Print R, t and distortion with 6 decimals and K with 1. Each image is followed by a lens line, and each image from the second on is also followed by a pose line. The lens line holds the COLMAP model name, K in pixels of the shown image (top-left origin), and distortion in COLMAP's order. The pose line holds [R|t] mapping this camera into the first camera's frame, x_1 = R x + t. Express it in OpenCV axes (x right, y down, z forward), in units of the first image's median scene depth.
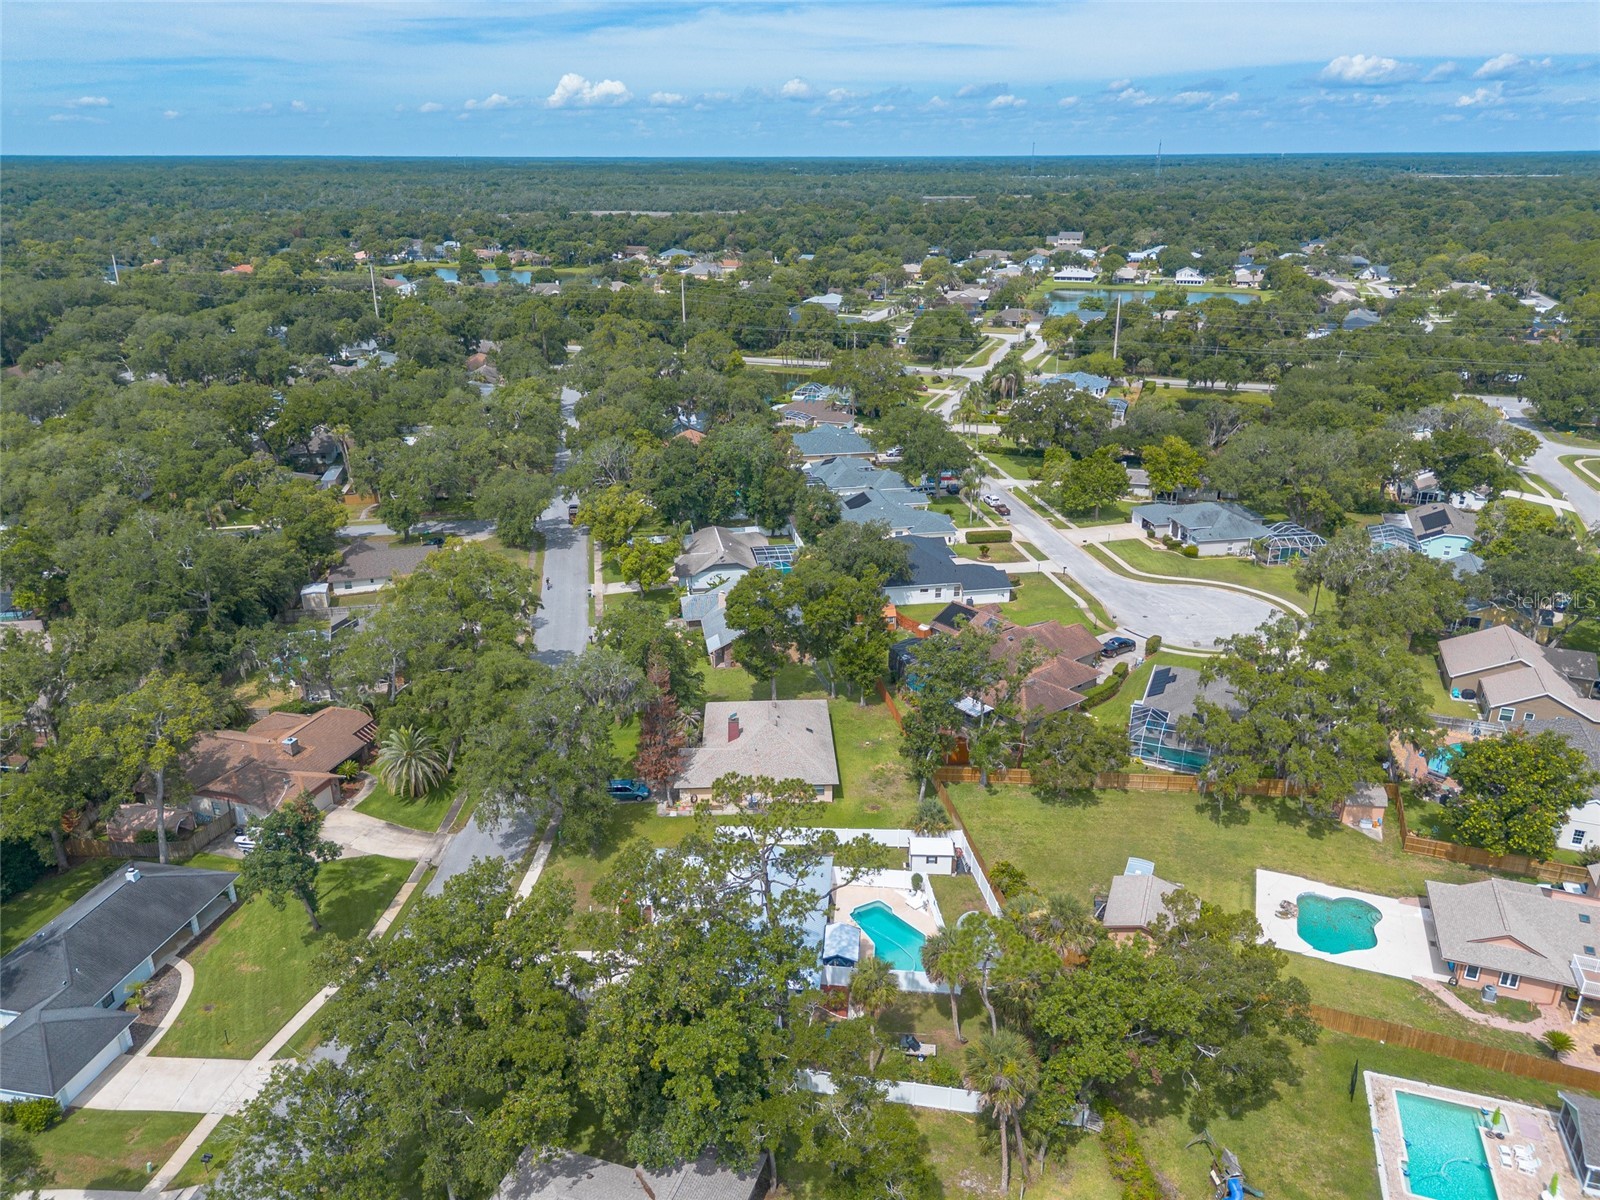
lens RADIAL K [[1139.2, 0, 798.0], [0, 1139.2, 569.3], [0, 0, 1]] dist [0.052858, -0.050844]
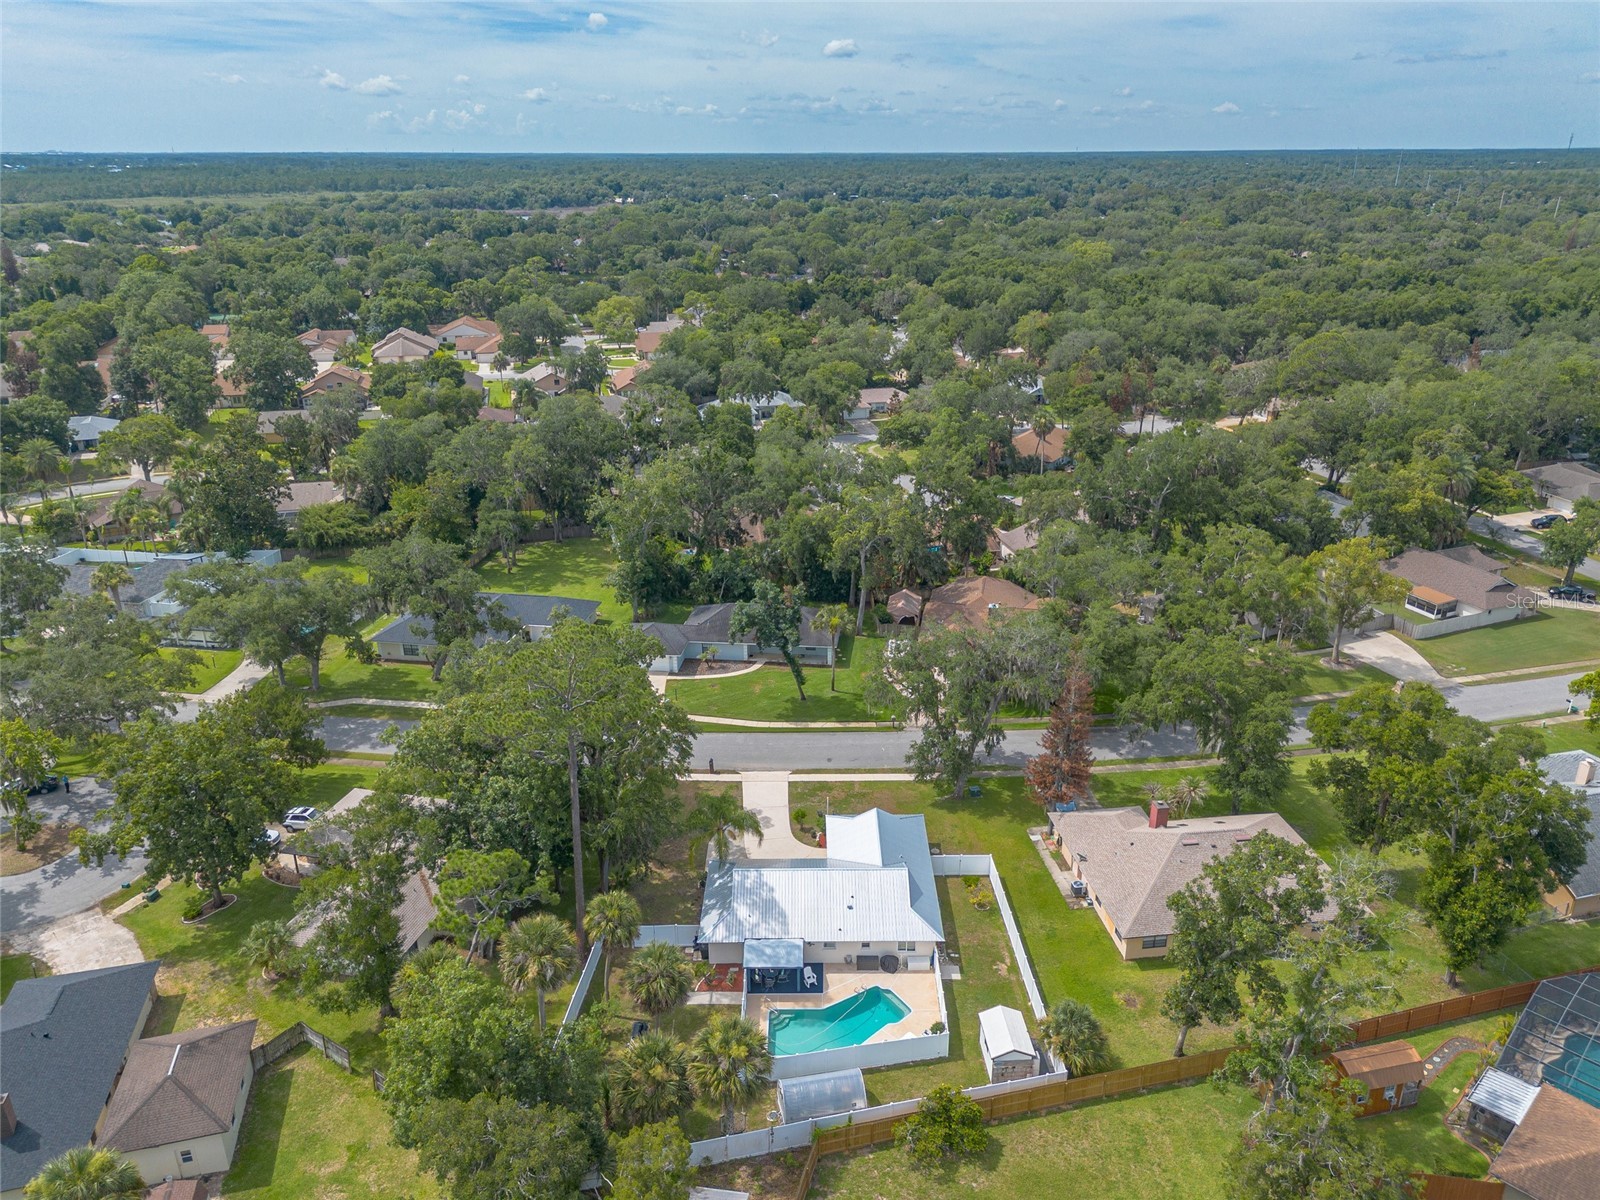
lens RADIAL K [[1139.2, 0, 814.0], [0, 1139.2, 600.9], [0, 0, 1]] dist [0.052858, -0.050844]
pose [[0.091608, 0.363398, -0.927119, 0.405756], [-0.334068, 0.888294, 0.315171, -0.104470], [0.938086, 0.280849, 0.202774, 0.424810]]
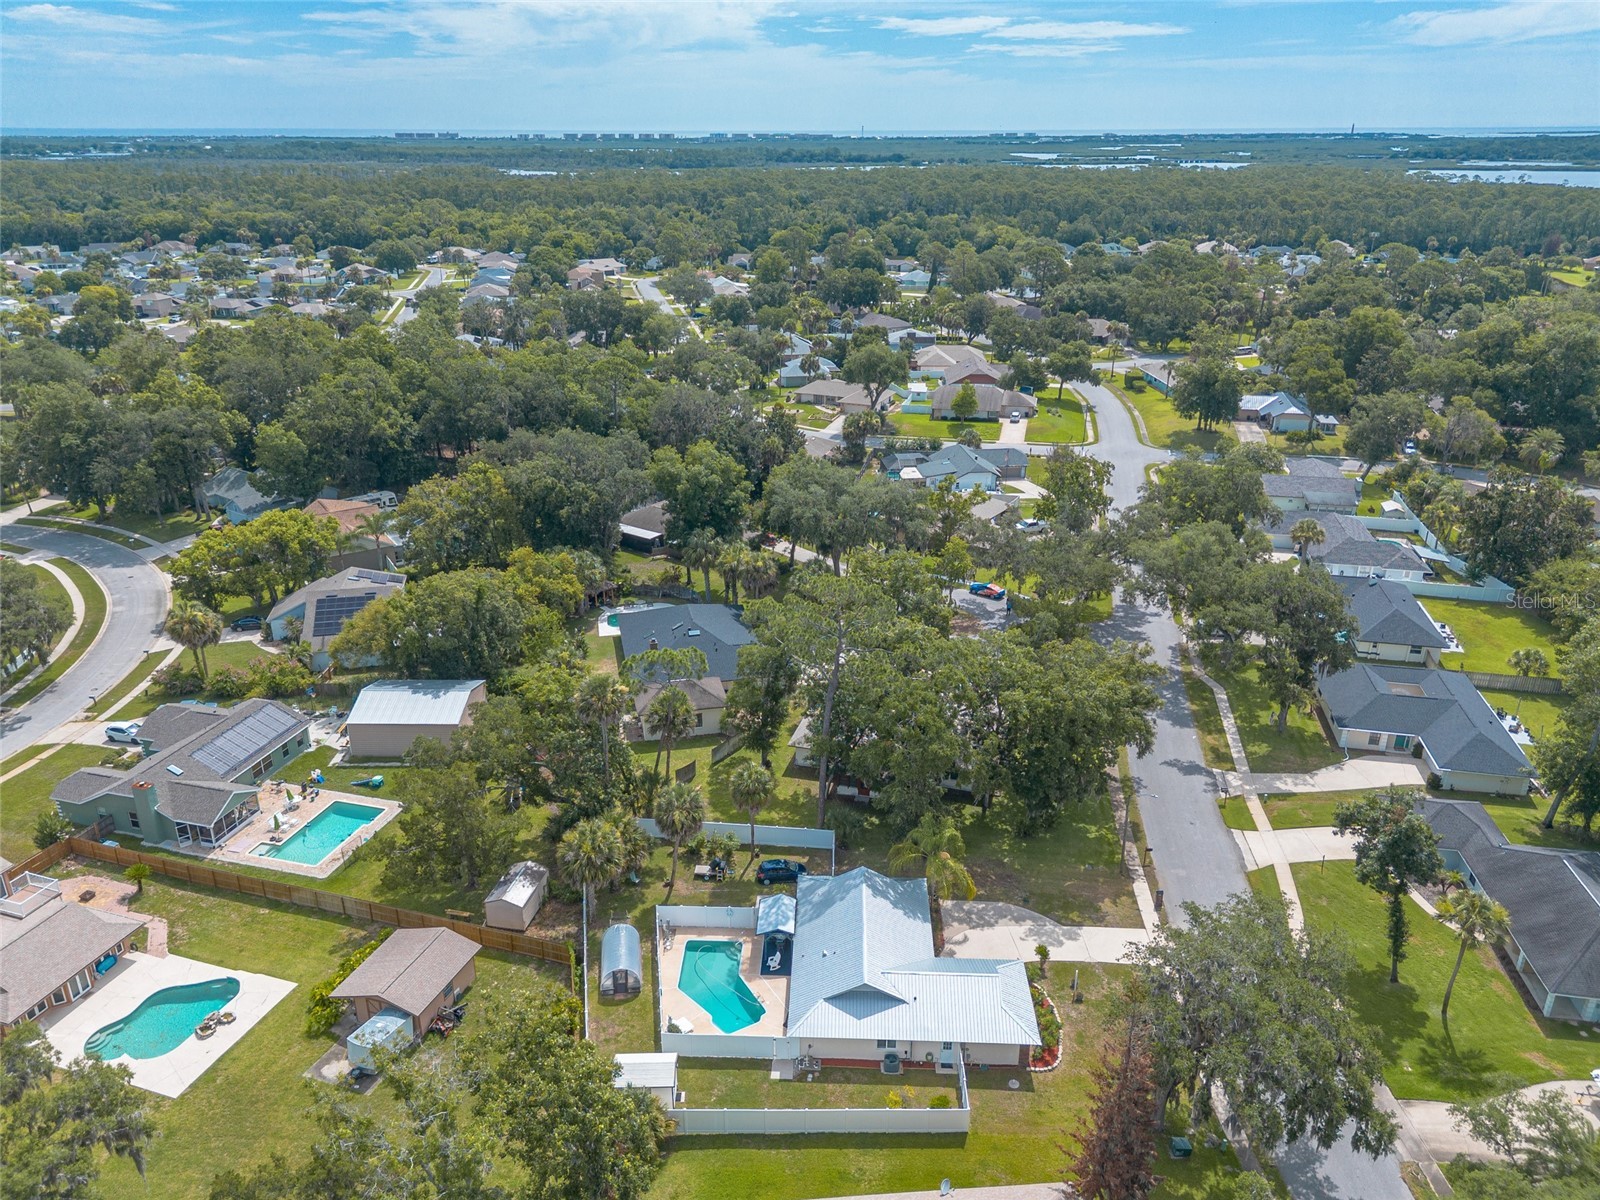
lens RADIAL K [[1139.2, 0, 792.8], [0, 1139.2, 616.8], [0, 0, 1]] dist [0.052858, -0.050844]
pose [[-0.999119, 0.021014, -0.036338, 0.029164], [-0.009243, 0.734298, 0.678765, -0.265182], [0.040946, 0.678502, -0.733456, 0.827658]]
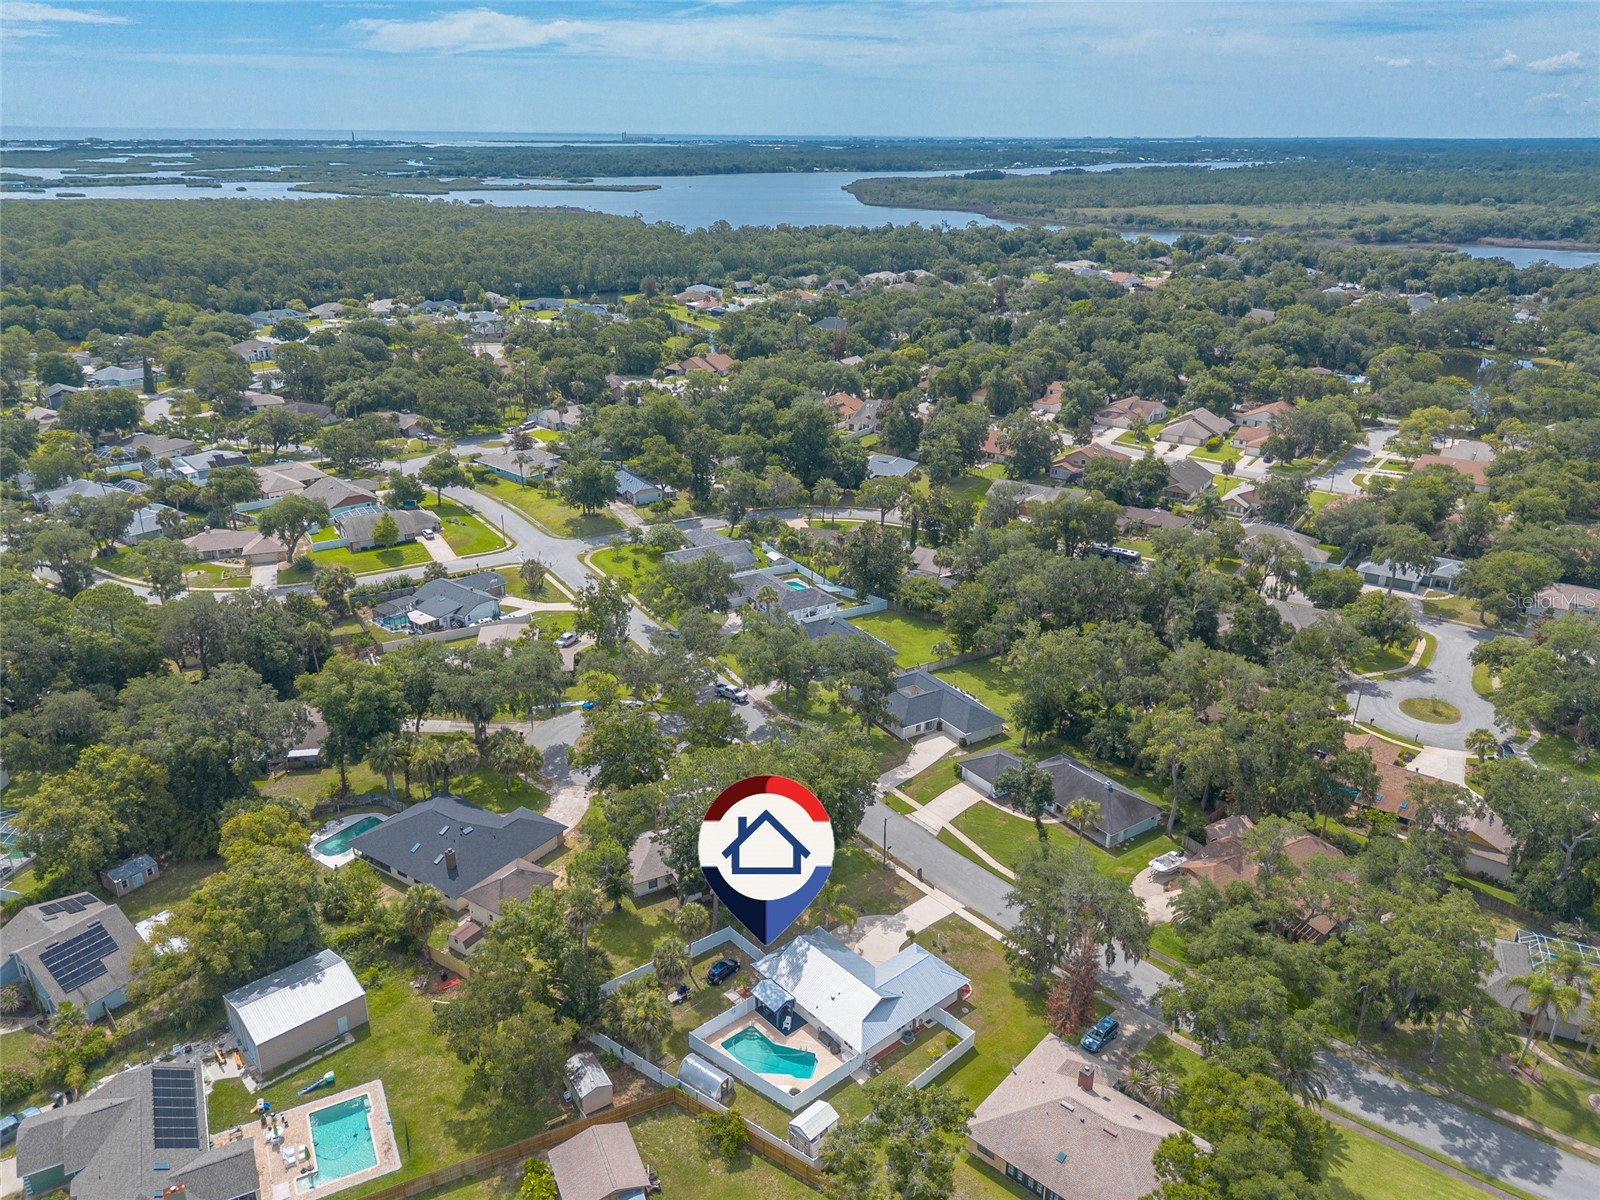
lens RADIAL K [[1139.2, 0, 789.1], [0, 1139.2, 607.6], [0, 0, 1]] dist [0.052858, -0.050844]
pose [[-0.695782, 0.271516, -0.664956, 0.424837], [-0.245417, 0.780205, 0.575369, -0.427104], [0.675025, 0.563523, -0.476218, 0.757297]]
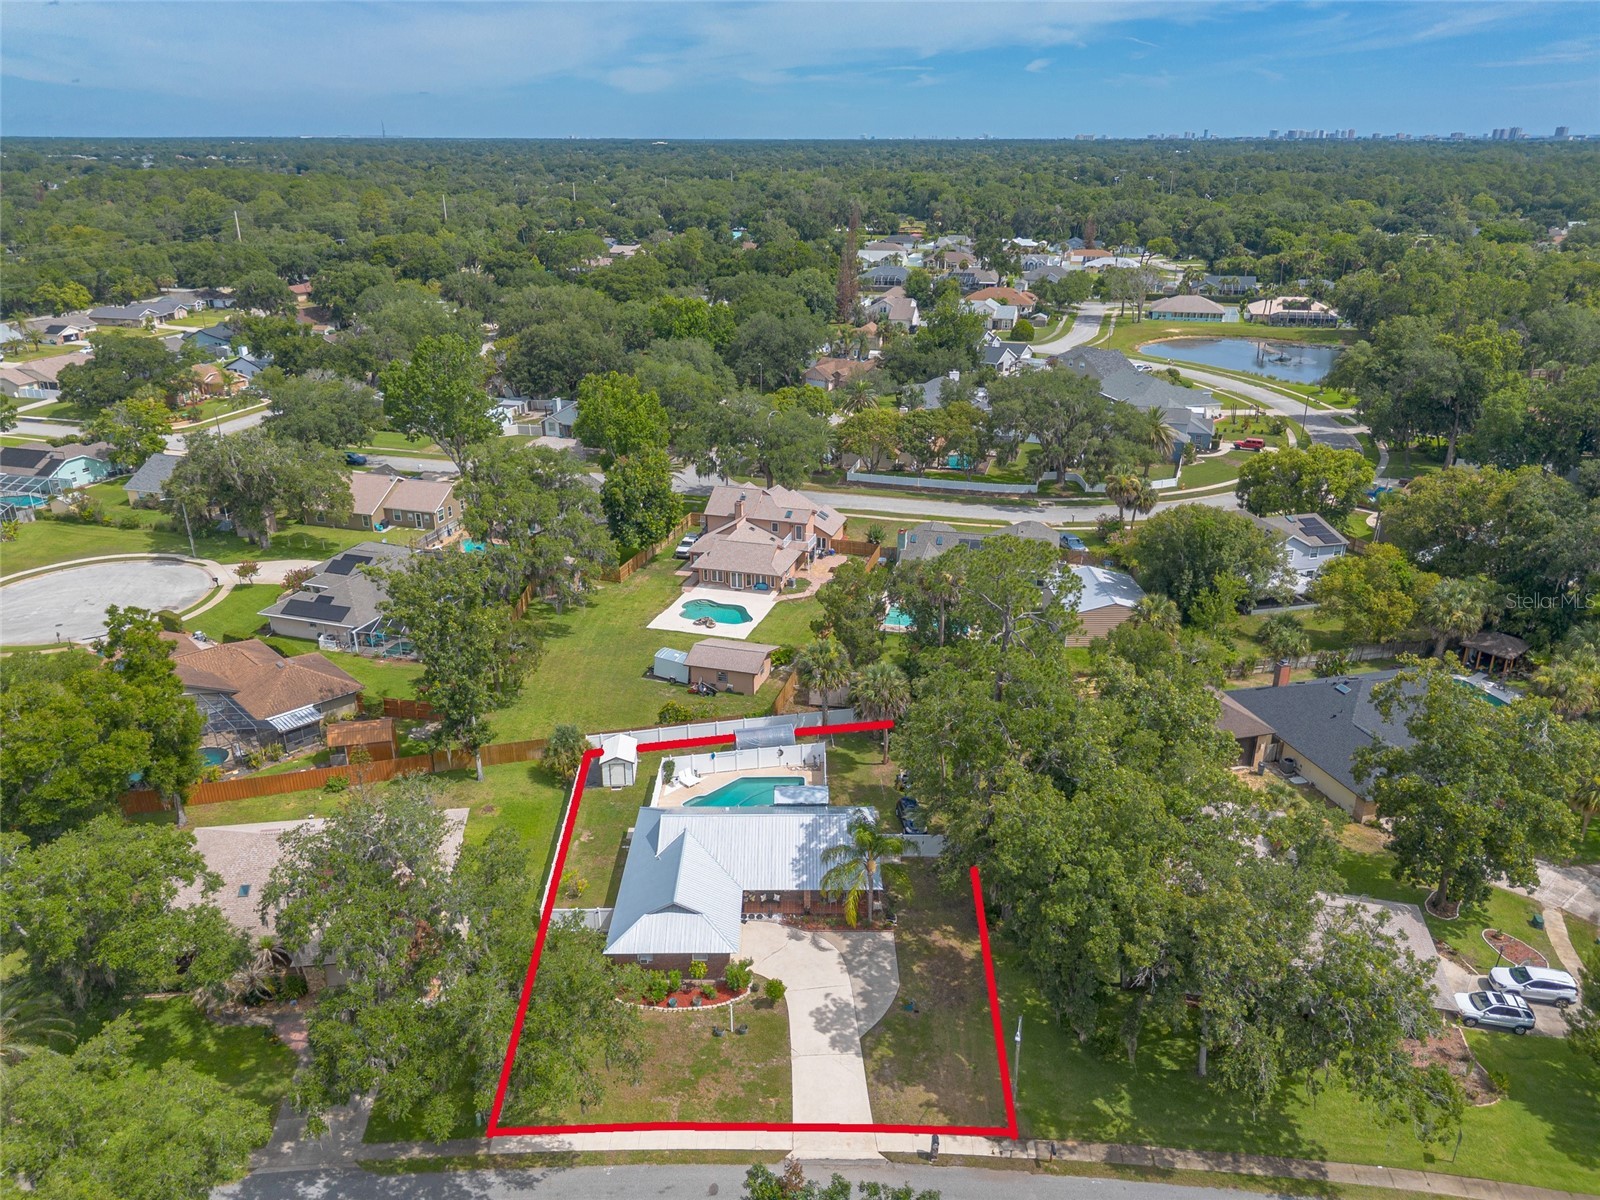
lens RADIAL K [[1139.2, 0, 800.0], [0, 1139.2, 601.7], [0, 0, 1]] dist [0.052858, -0.050844]
pose [[-0.084618, -0.370946, 0.924791, -0.420092], [0.338417, 0.862251, 0.376825, -0.090008], [-0.937184, 0.344852, 0.052573, 0.489202]]
